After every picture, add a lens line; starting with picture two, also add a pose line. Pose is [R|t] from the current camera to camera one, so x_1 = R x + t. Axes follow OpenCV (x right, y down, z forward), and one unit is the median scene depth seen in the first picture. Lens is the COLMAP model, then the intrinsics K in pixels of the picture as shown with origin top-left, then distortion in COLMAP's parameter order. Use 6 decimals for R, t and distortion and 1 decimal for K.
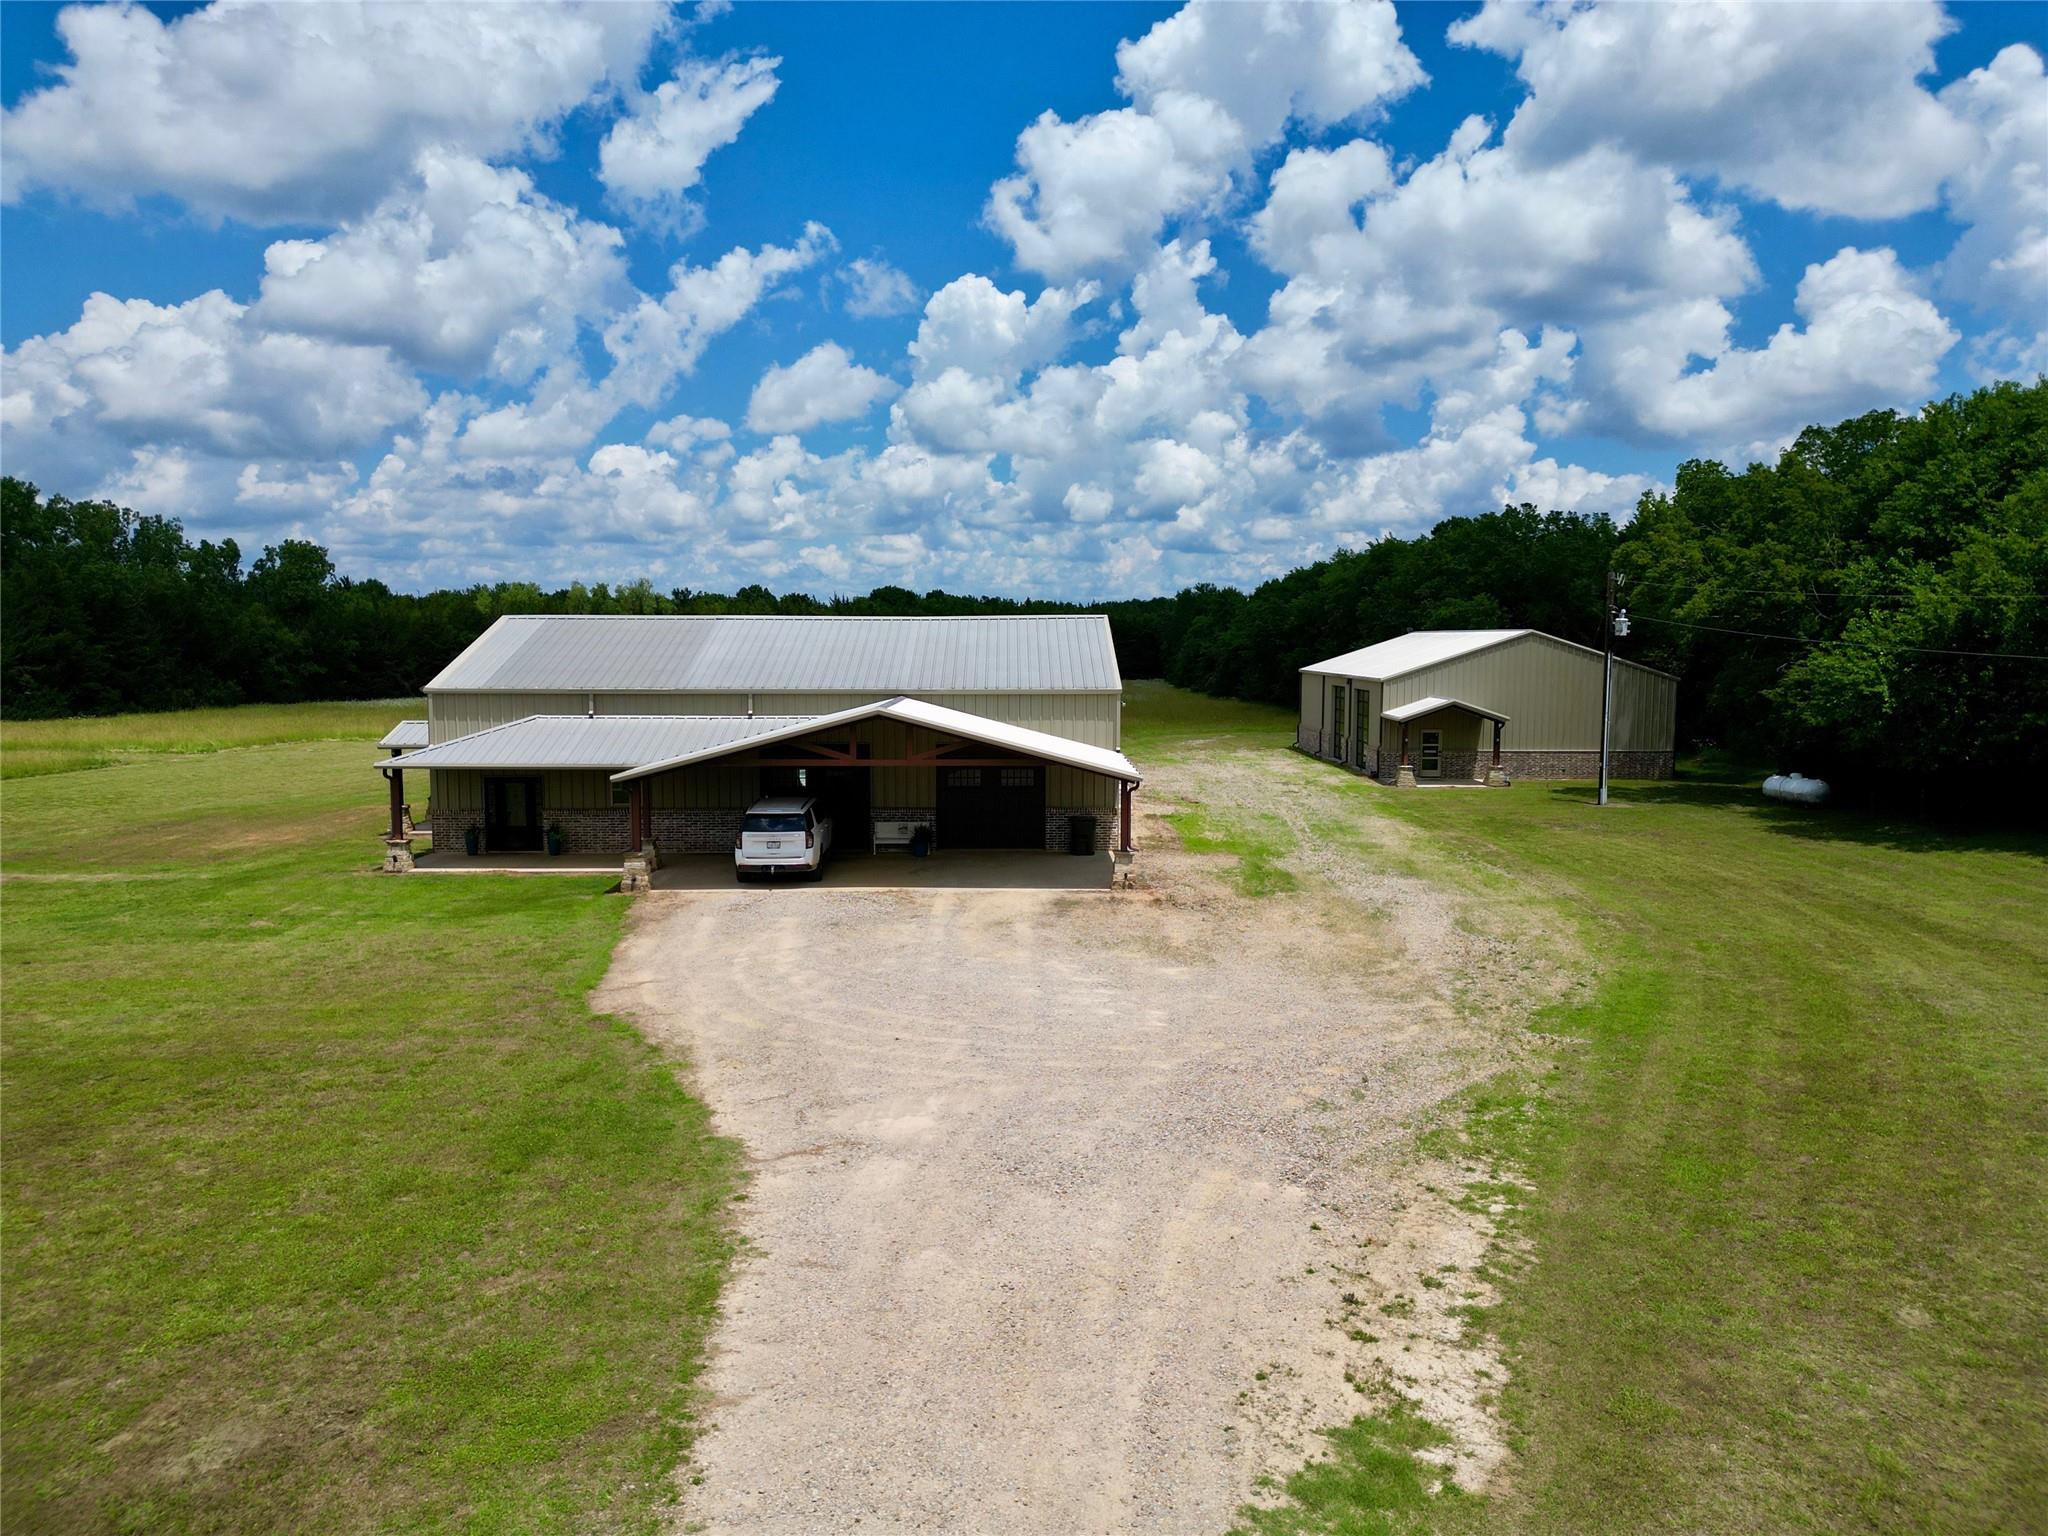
lens RADIAL K [[1447.6, 0, 1024.0], [0, 1447.6, 768.0], [0, 0, 1]] dist [-0.000996, -0.001127]
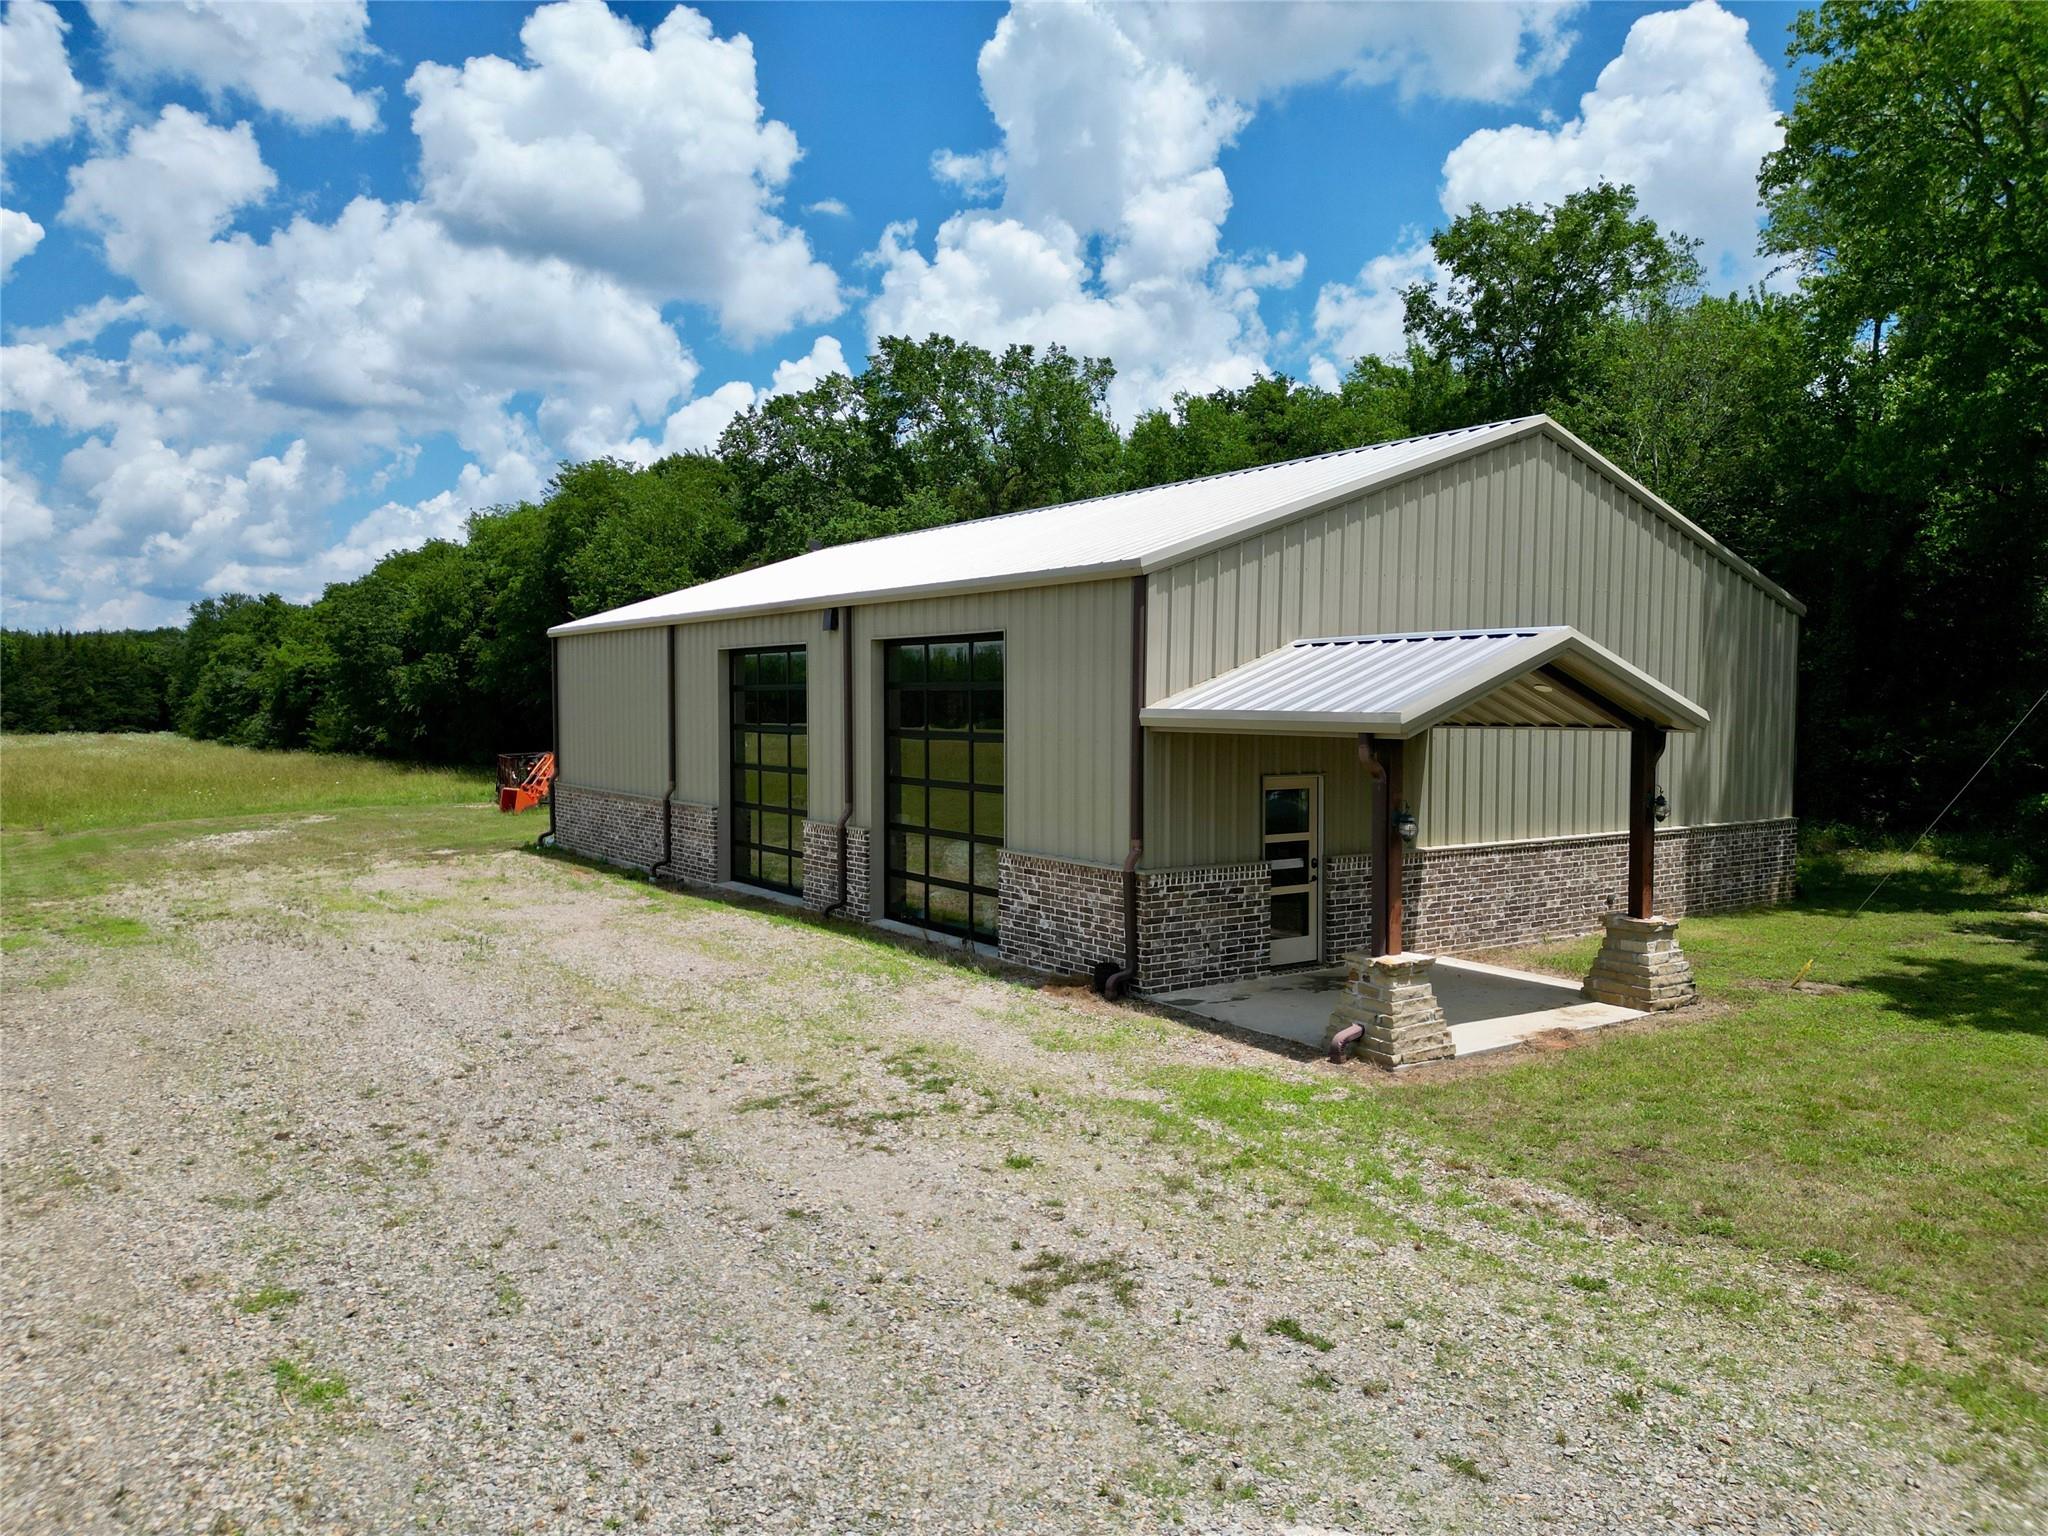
lens RADIAL K [[1447.6, 0, 1024.0], [0, 1447.6, 768.0], [0, 0, 1]] dist [-0.000996, -0.001127]
pose [[0.813407, -0.022458, 0.581262, 0.098266], [0.047567, 0.998476, -0.027987, -0.022618], [-0.579747, 0.050414, 0.813235, 0.824745]]
